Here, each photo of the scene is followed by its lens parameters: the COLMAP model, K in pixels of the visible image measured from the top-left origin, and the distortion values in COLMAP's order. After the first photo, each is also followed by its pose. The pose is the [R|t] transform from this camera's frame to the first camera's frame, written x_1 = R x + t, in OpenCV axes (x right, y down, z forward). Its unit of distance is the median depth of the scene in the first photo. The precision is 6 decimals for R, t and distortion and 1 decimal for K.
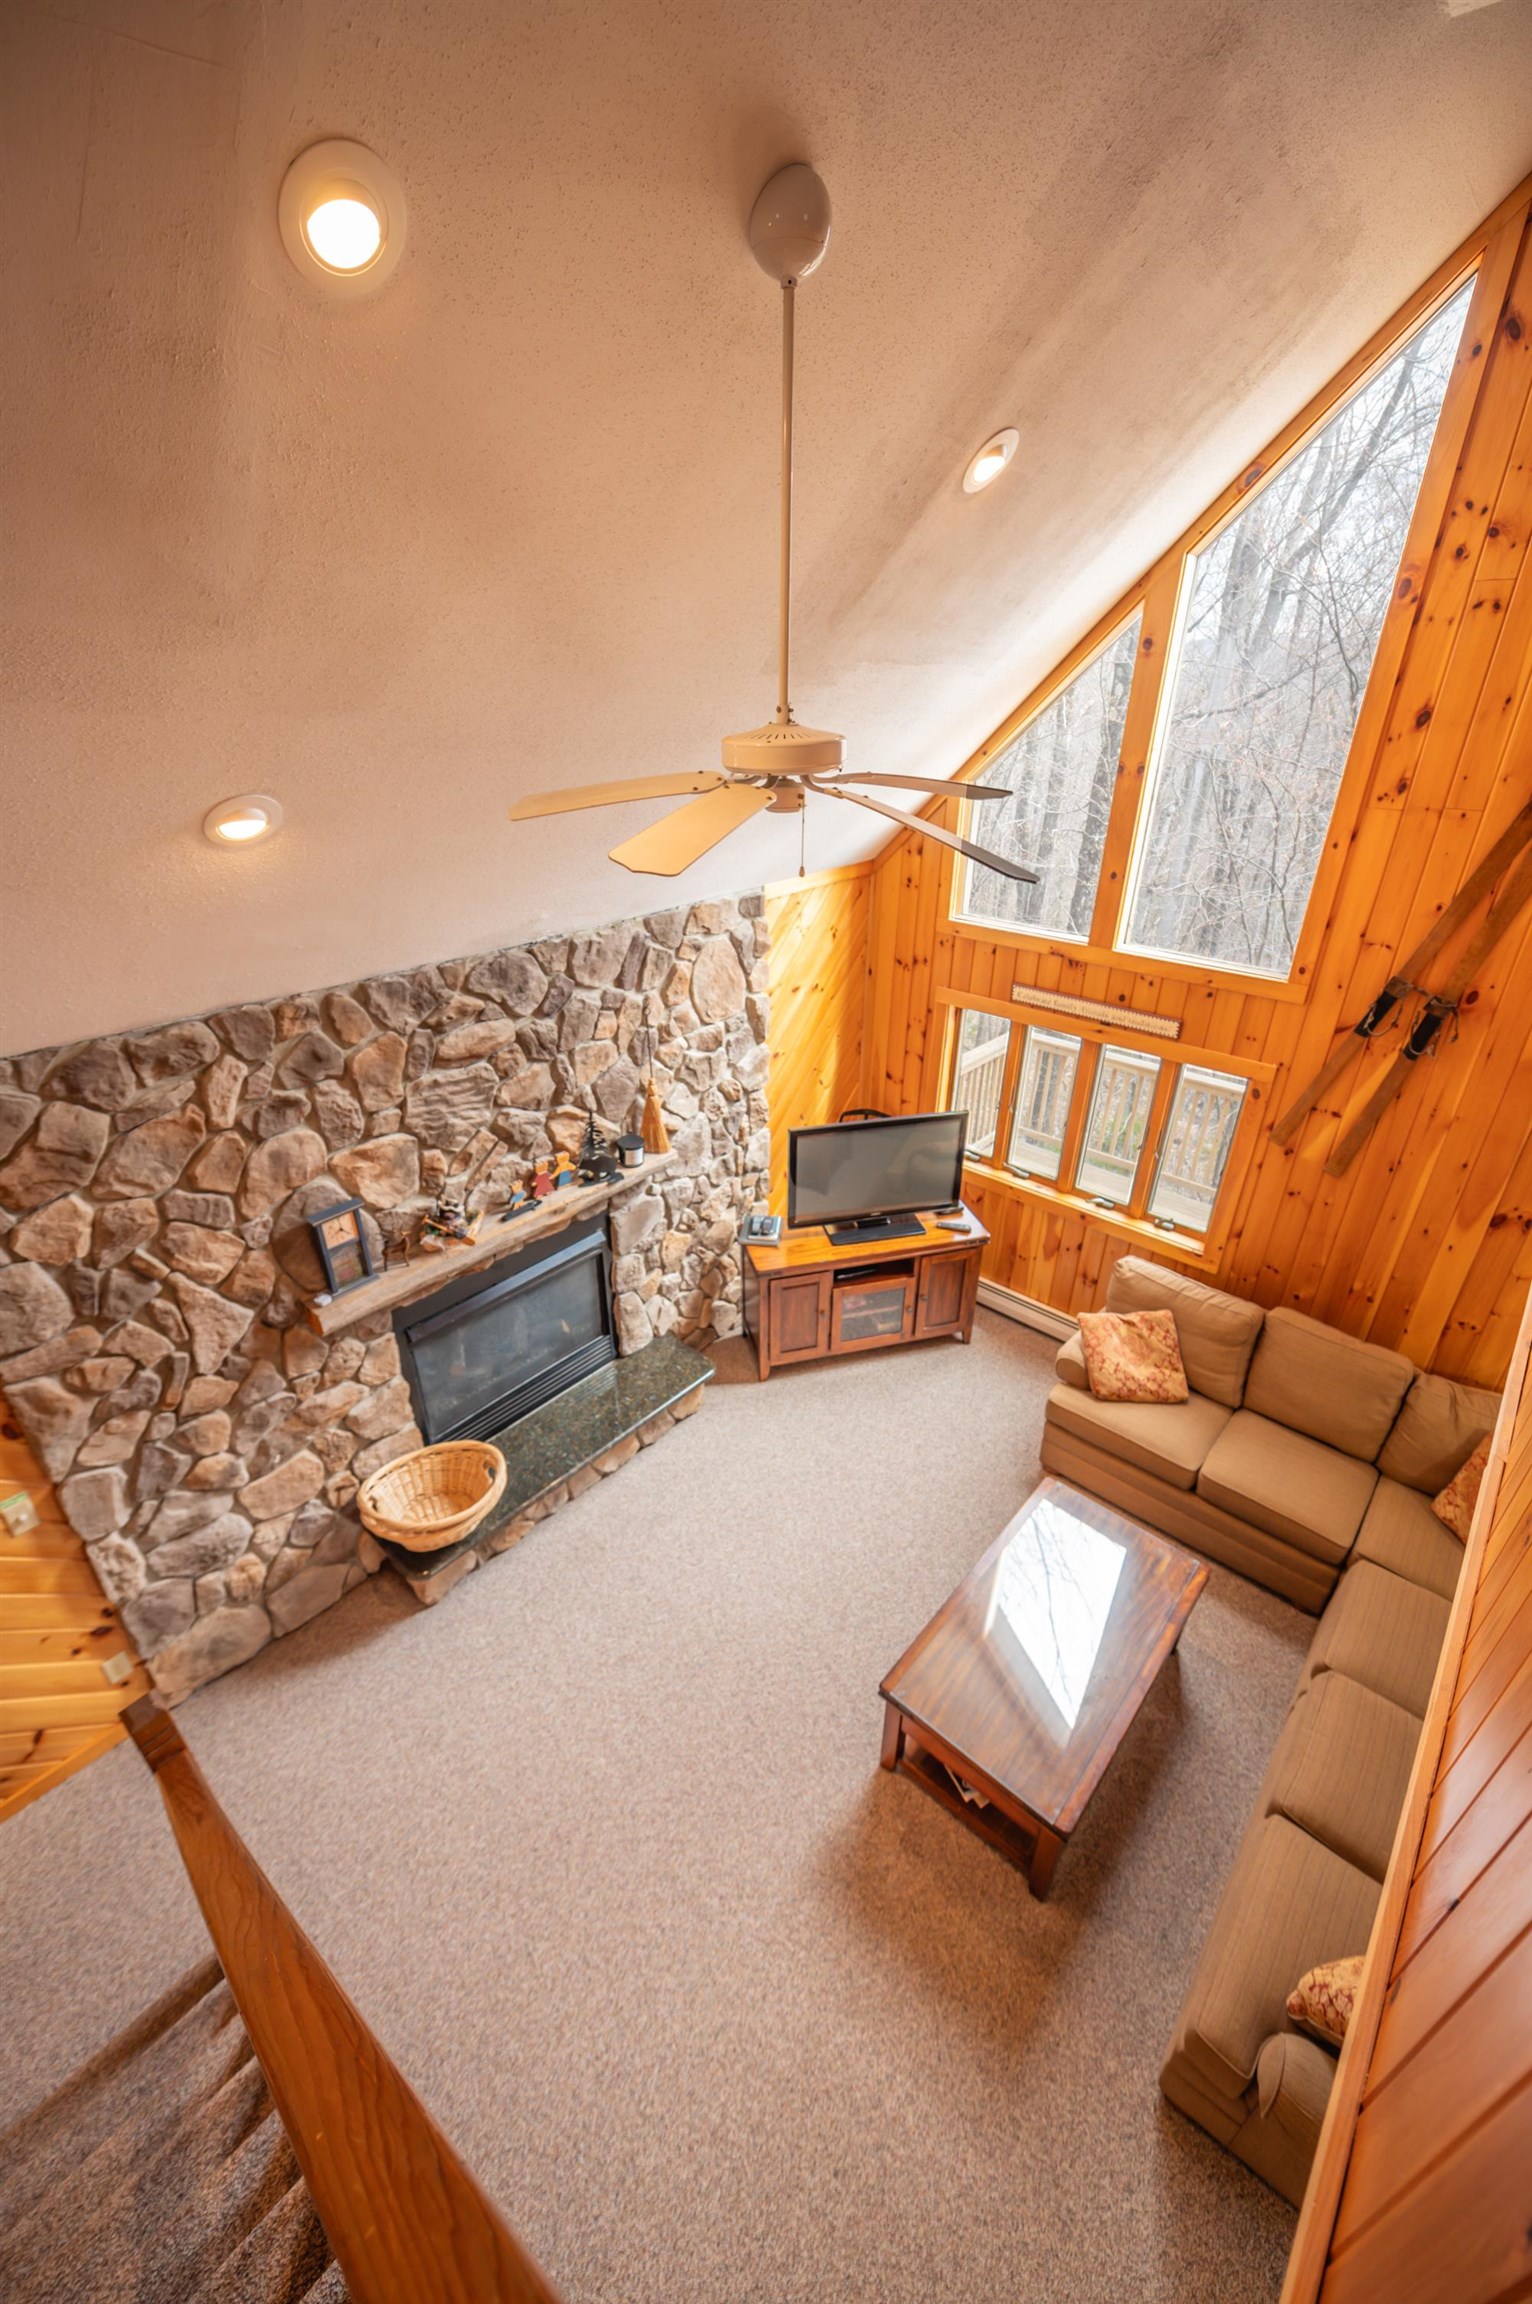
lens RADIAL K [[916.8, 0, 755.1], [0, 916.8, 1152.9], [0, 0, 1]] dist [-0.006397, -0.001251]
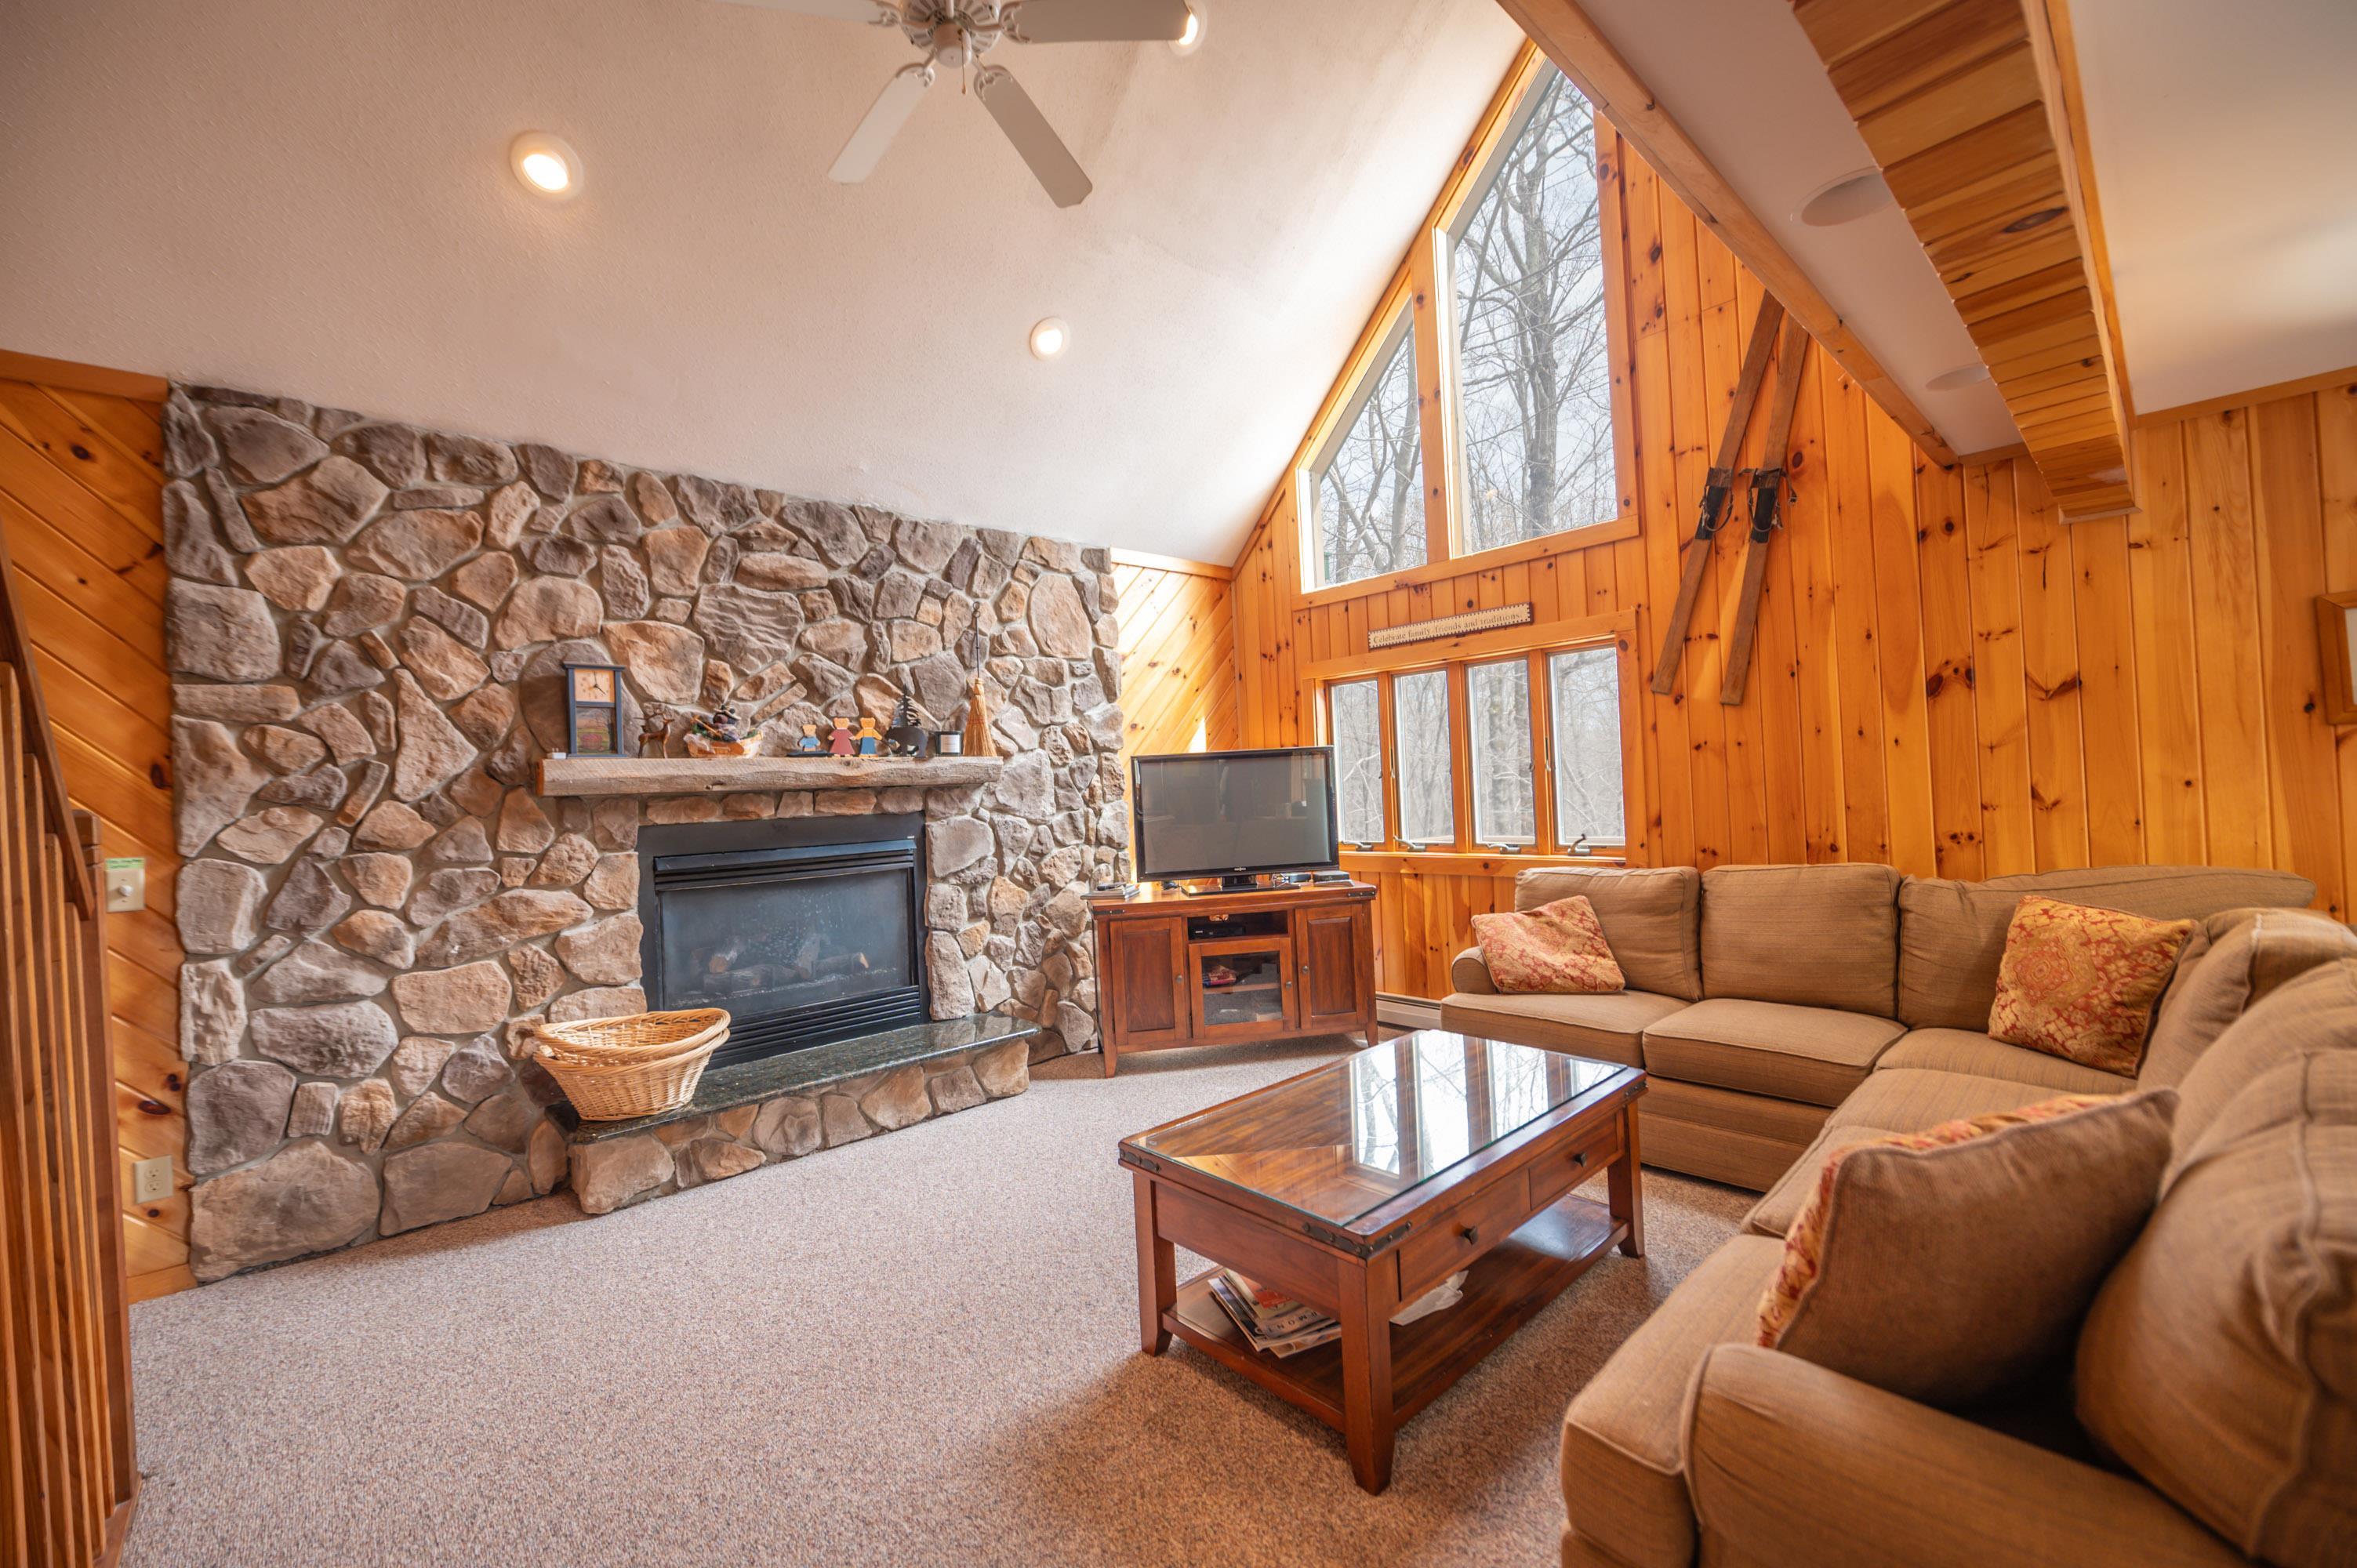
lens RADIAL K [[937.8, 0, 1163.4], [0, 937.8, 774.6], [0, 0, 1]] dist [-0.006397, -0.001251]
pose [[0.993393, -0.048491, -0.104017, 0.216972], [-0.007192, 0.878266, -0.478118, 0.577434], [0.114539, 0.475707, 0.872115, 0.235211]]
